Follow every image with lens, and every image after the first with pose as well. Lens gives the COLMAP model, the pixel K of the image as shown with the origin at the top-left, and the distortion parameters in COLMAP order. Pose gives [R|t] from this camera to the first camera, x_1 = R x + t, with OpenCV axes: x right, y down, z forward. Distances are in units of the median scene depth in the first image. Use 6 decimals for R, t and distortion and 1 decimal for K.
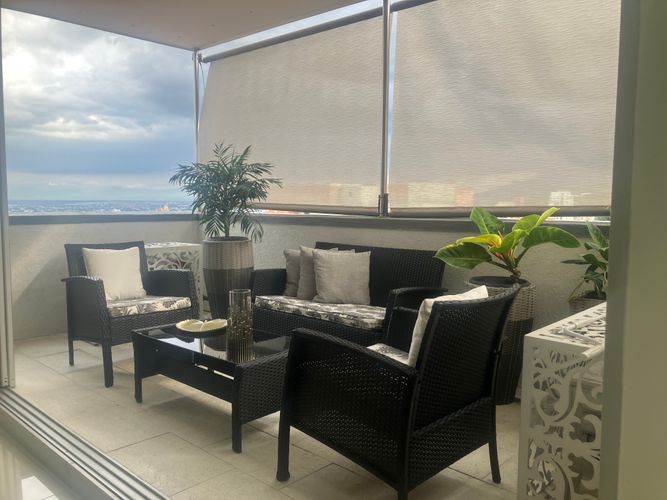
lens RADIAL K [[548.1, 0, 339.9], [0, 548.1, 252.7], [0, 0, 1]] dist [0.042216, -0.054992]
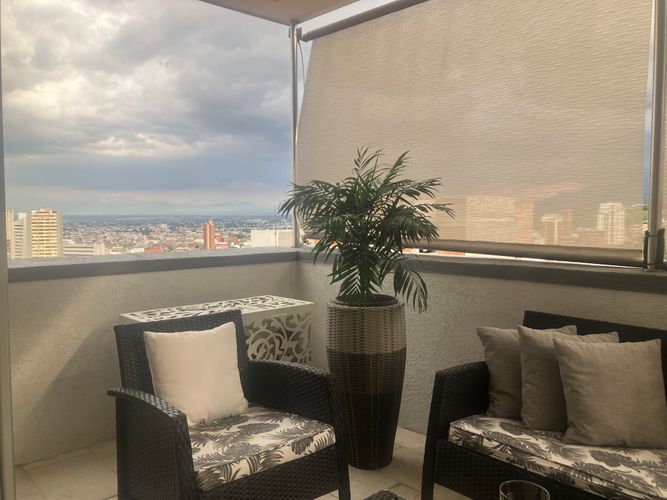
lens RADIAL K [[548.1, 0, 332.0], [0, 548.1, 243.9], [0, 0, 1]] dist [0.042216, -0.054992]
pose [[0.996409, -0.000829, -0.084661, -0.196173], [-0.002509, 0.999224, -0.039312, -0.066602], [0.084628, 0.039383, 0.995634, 0.387214]]
